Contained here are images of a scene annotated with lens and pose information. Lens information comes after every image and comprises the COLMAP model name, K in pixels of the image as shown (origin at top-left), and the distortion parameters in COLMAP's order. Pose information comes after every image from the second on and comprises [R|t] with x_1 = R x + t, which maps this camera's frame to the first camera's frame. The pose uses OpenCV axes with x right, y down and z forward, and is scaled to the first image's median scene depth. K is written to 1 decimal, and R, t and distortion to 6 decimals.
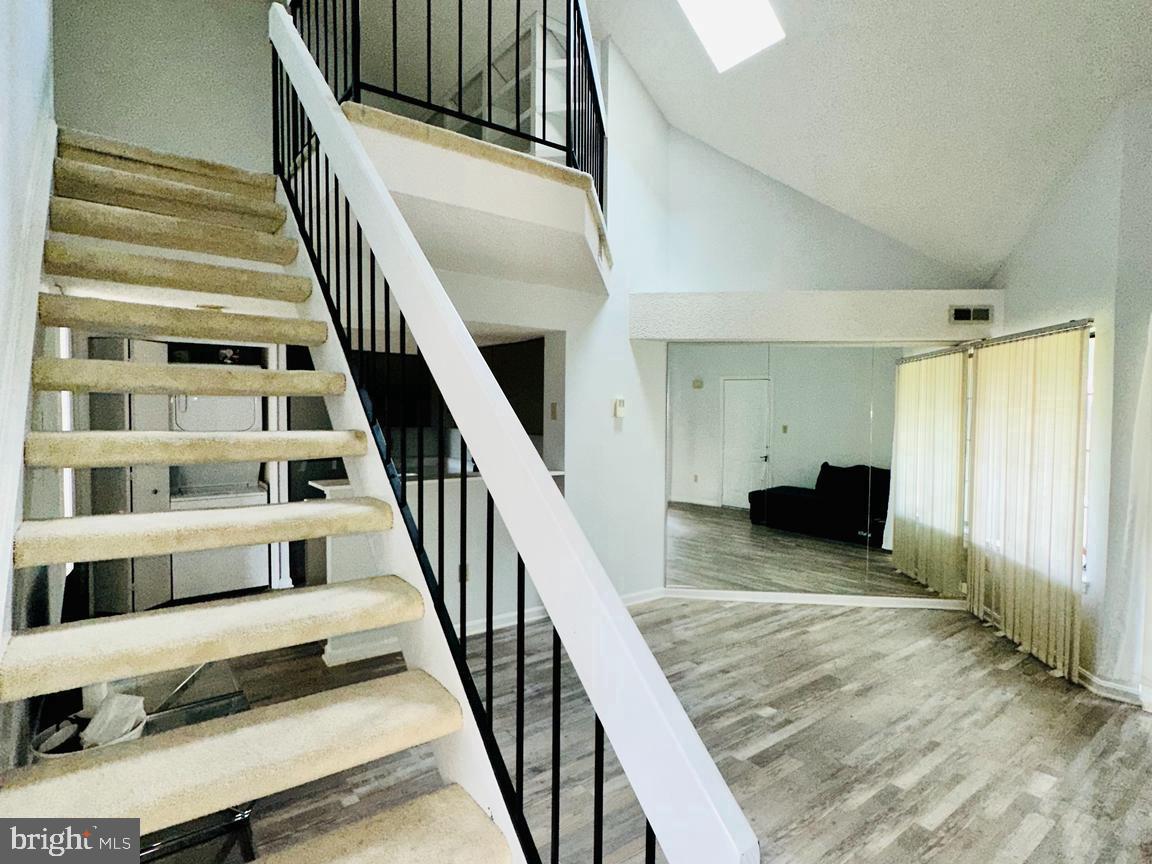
lens RADIAL K [[612.5, 0, 572.8], [0, 612.5, 432.6], [0, 0, 1]] dist [-0.003577, 0.002133]
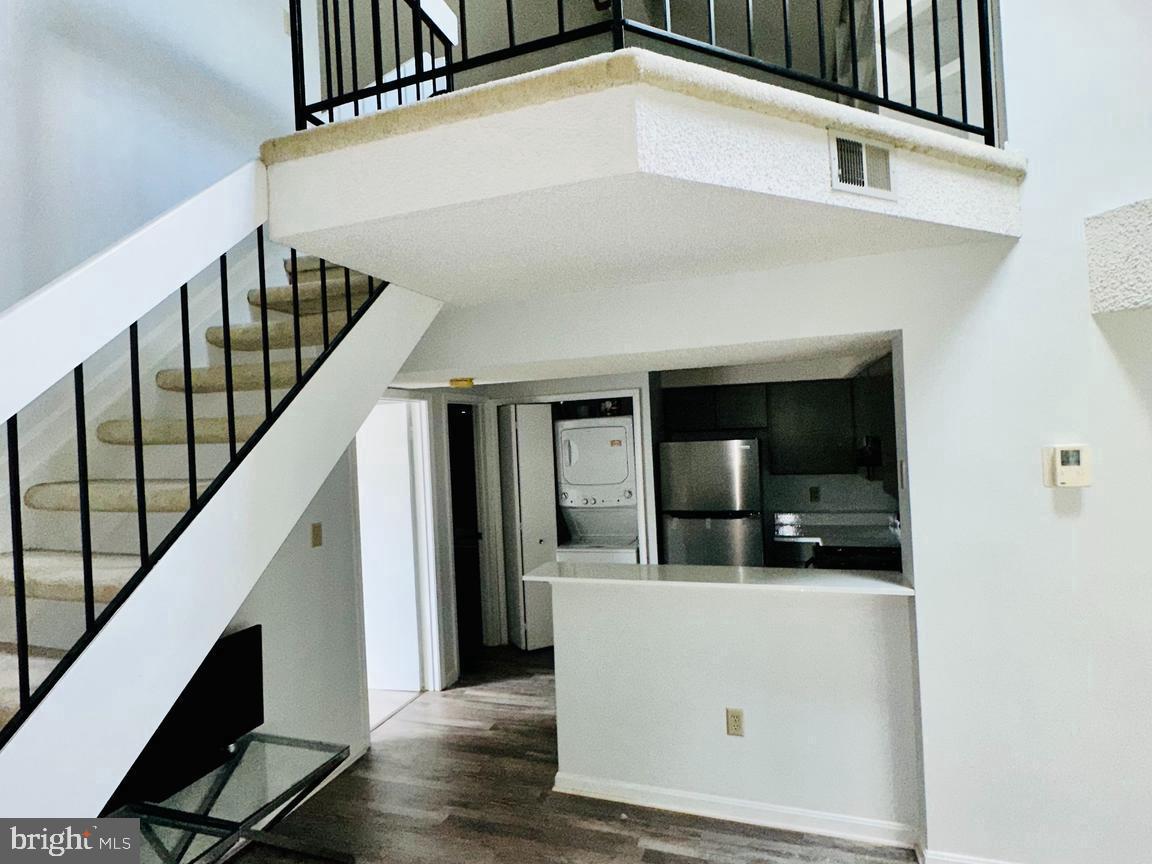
lens RADIAL K [[612.5, 0, 576.3], [0, 612.5, 431.3], [0, 0, 1]] dist [-0.003577, 0.002133]
pose [[0.562831, -0.040552, -0.825576, 0.308239], [0.020923, 0.999175, -0.034815, -0.072490], [0.826307, 0.002321, 0.563215, 0.522947]]
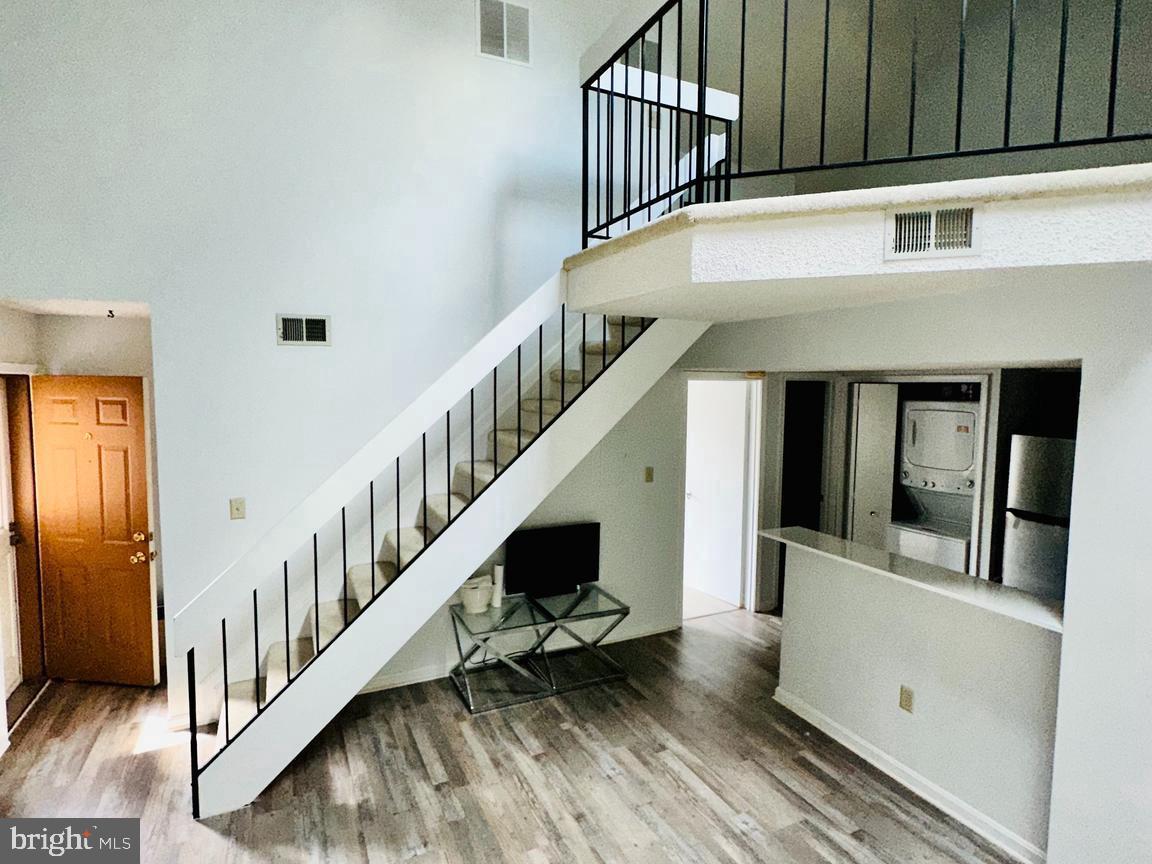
lens RADIAL K [[612.5, 0, 575.4], [0, 612.5, 430.8], [0, 0, 1]] dist [-0.003577, 0.002133]
pose [[-0.191745, 0.064153, -0.979346, 0.653410], [-0.049093, 0.995985, 0.074855, -0.141571], [0.980216, 0.062432, -0.187825, 0.783435]]
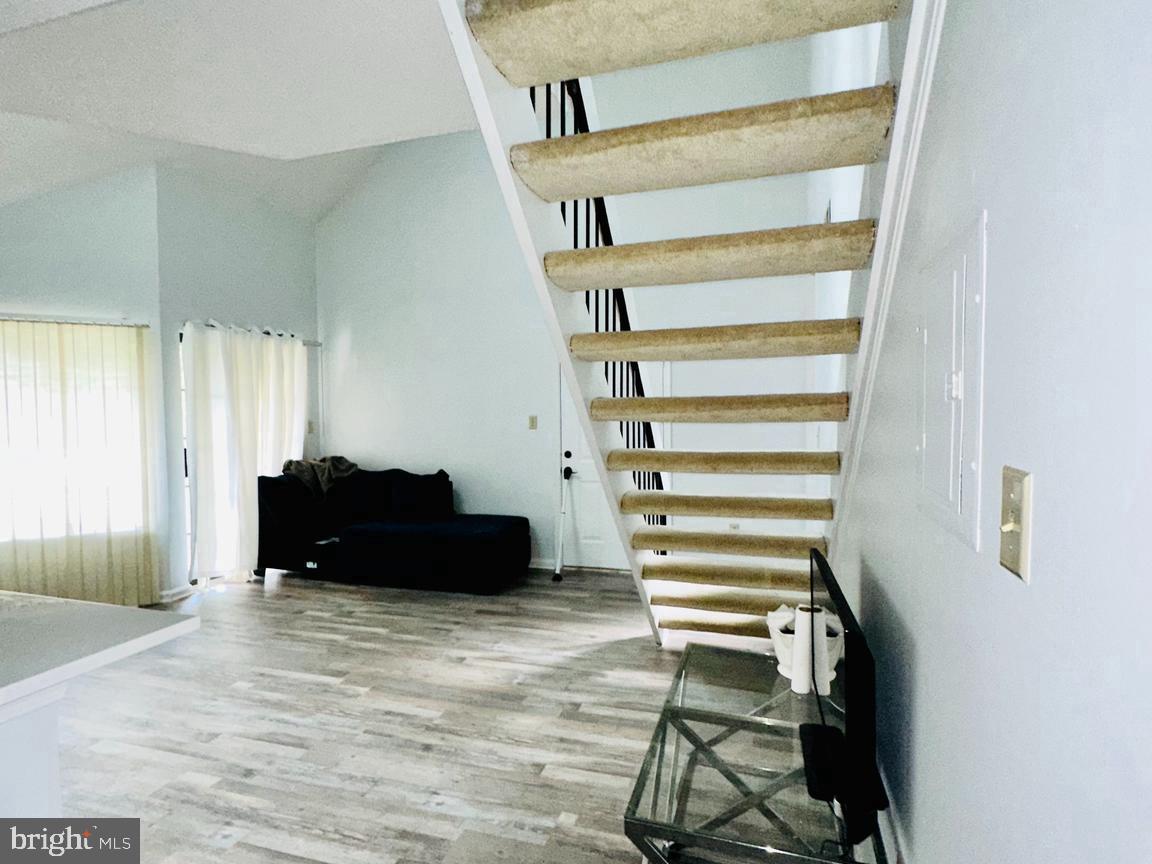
lens RADIAL K [[612.5, 0, 572.7], [0, 612.5, 433.1], [0, 0, 1]] dist [-0.003577, 0.002133]
pose [[-0.578409, -0.038436, 0.814841, -0.658694], [0.032280, 0.997029, 0.069943, -0.008722], [-0.815108, 0.066759, -0.575450, 0.911159]]
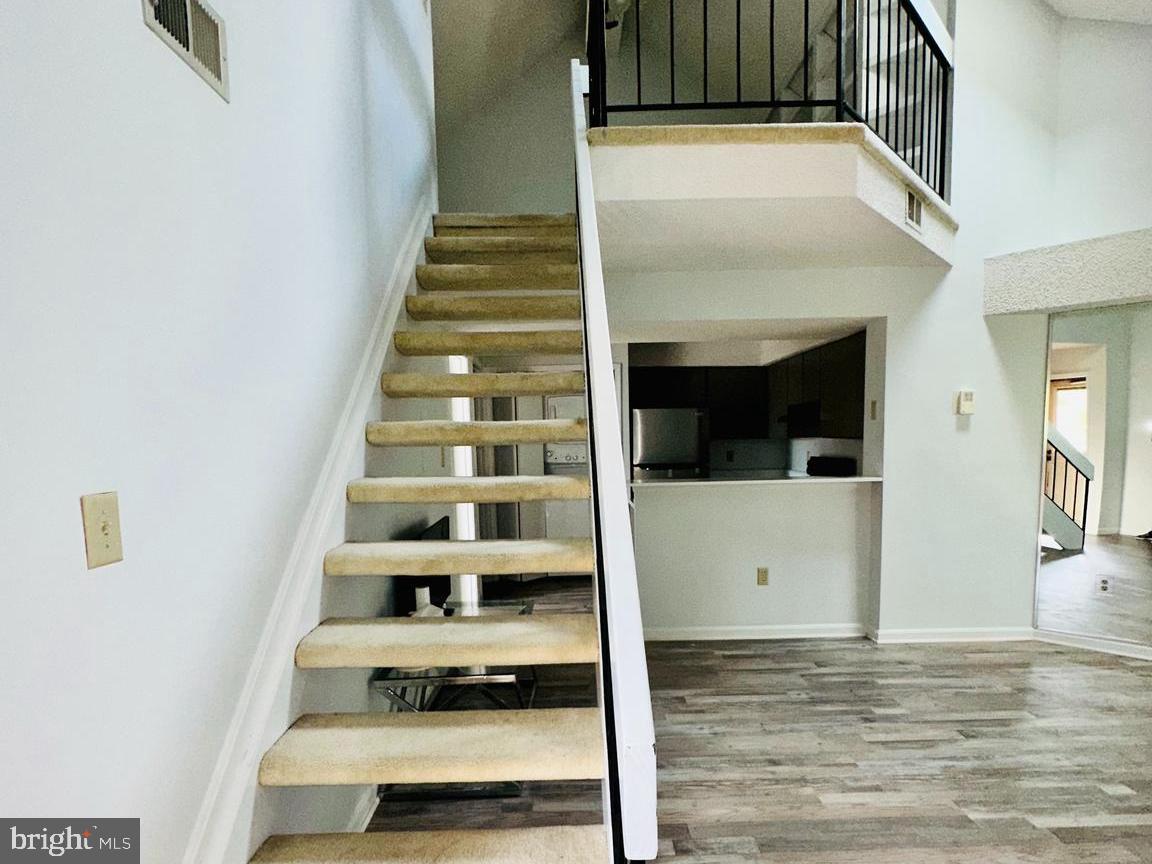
lens RADIAL K [[612.5, 0, 580.3], [0, 612.5, 497.3], [0, 0, 1]] dist [-0.003577, 0.002133]
pose [[0.806921, 0.028072, -0.589992, 0.180603], [0.007901, 0.998268, 0.058305, 0.042961], [0.590607, -0.051709, 0.805301, 0.027198]]
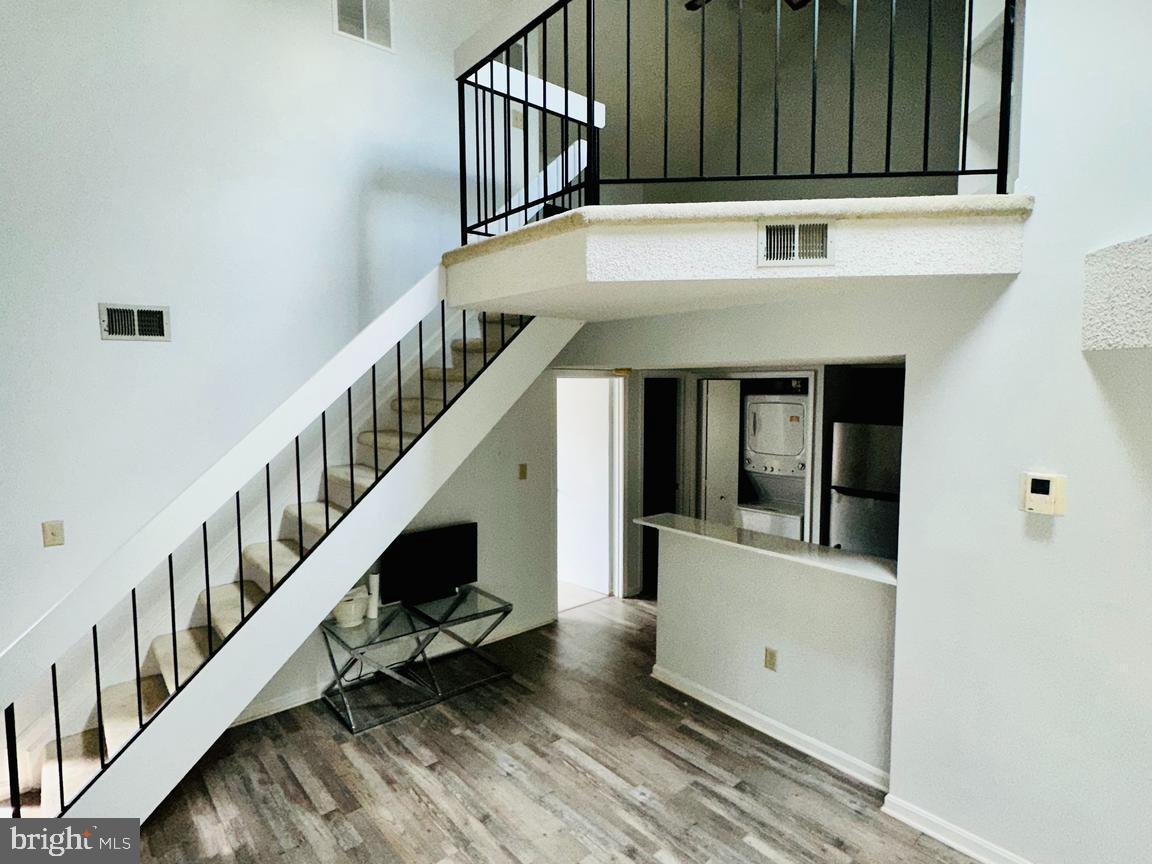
lens RADIAL K [[612.5, 0, 575.7], [0, 612.5, 430.9], [0, 0, 1]] dist [-0.003577, 0.002133]
pose [[0.064595, 0.065129, -0.995784, 0.663119], [-0.036593, 0.997351, 0.062858, -0.133689], [0.997240, 0.032379, 0.066807, 0.723472]]
